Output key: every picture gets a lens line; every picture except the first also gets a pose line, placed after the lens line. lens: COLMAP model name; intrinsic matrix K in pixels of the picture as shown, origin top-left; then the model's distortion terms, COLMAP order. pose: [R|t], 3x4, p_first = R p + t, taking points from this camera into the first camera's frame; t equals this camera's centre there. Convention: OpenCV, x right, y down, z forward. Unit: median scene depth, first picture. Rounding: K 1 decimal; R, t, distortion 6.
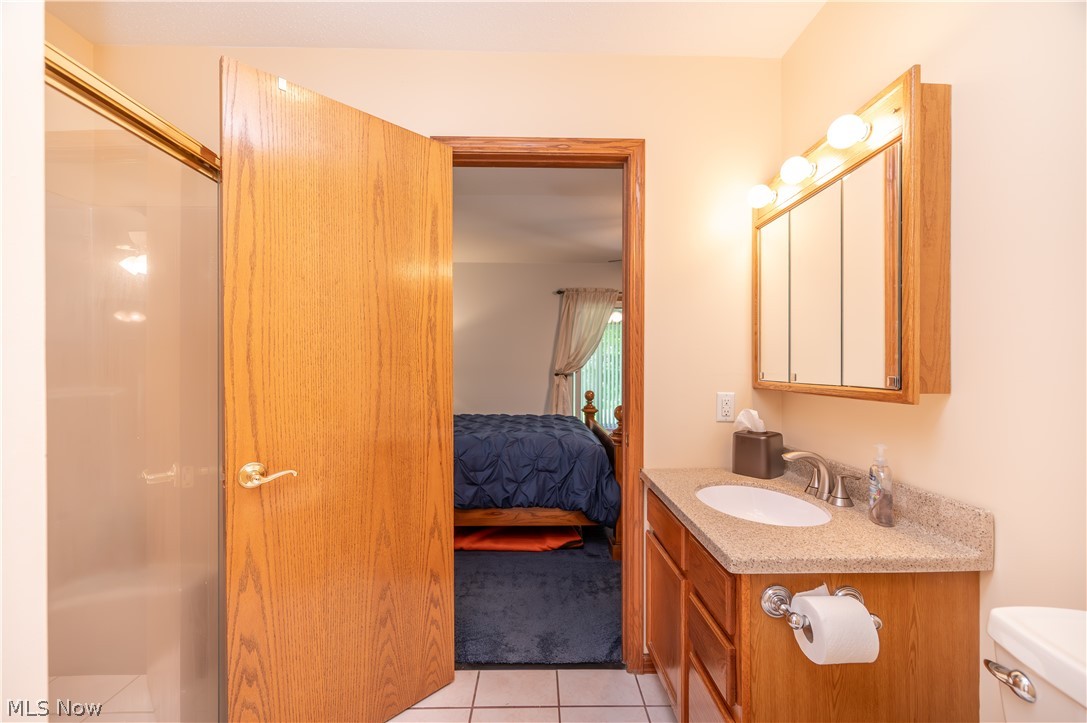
lens RADIAL K [[428.8, 0, 539.6], [0, 428.8, 362.7], [0, 0, 1]] dist [-0.000262, -0.000357]
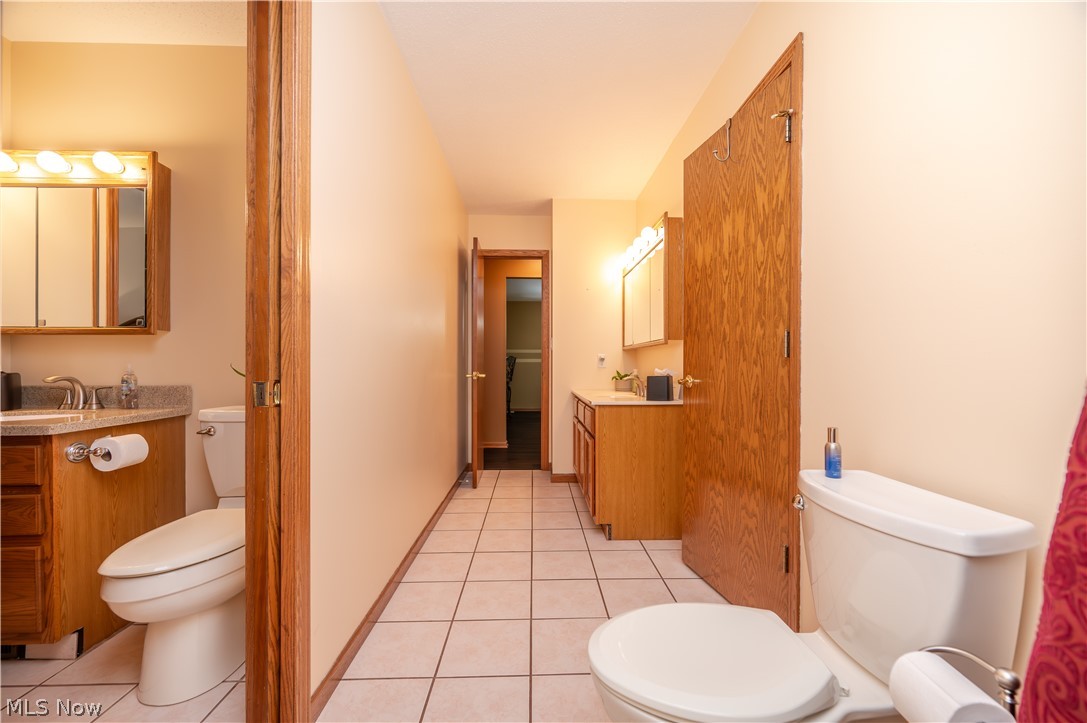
lens RADIAL K [[428.8, 0, 541.2], [0, 428.8, 361.5], [0, 0, 1]] dist [-0.000262, -0.000357]
pose [[-0.009378, -0.003716, 0.999949, -0.779555], [-0.006755, 0.999971, 0.003653, 0.153900], [-0.999933, -0.006721, -0.009403, -0.514658]]
